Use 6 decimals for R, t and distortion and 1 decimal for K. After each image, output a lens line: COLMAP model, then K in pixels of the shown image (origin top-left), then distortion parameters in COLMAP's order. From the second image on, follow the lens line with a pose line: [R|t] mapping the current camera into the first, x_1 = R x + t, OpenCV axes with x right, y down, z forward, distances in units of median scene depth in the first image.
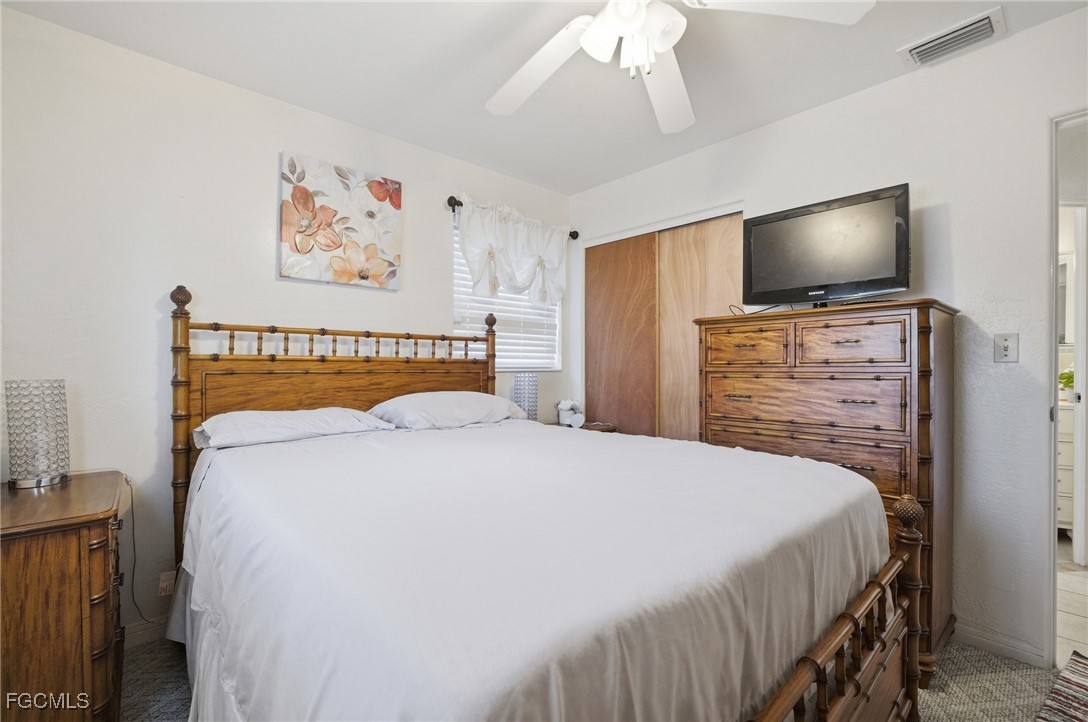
lens RADIAL K [[474.6, 0, 544.4], [0, 474.6, 365.6], [0, 0, 1]] dist [-0.051789, 0.015077]
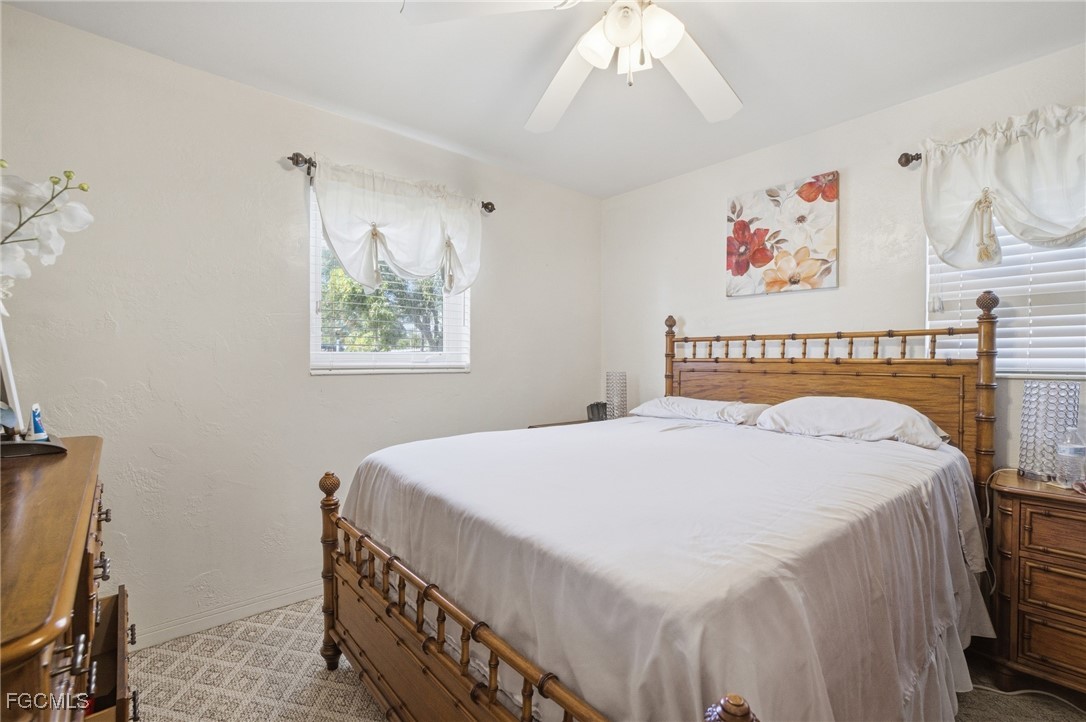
lens RADIAL K [[473.8, 0, 543.4], [0, 473.8, 365.5], [0, 0, 1]] dist [-0.051789, 0.015077]
pose [[-0.024308, -0.001542, -0.999703, 0.634623], [-0.013681, 0.999906, -0.001210, 0.006085], [0.999611, 0.013648, -0.024327, 0.450410]]
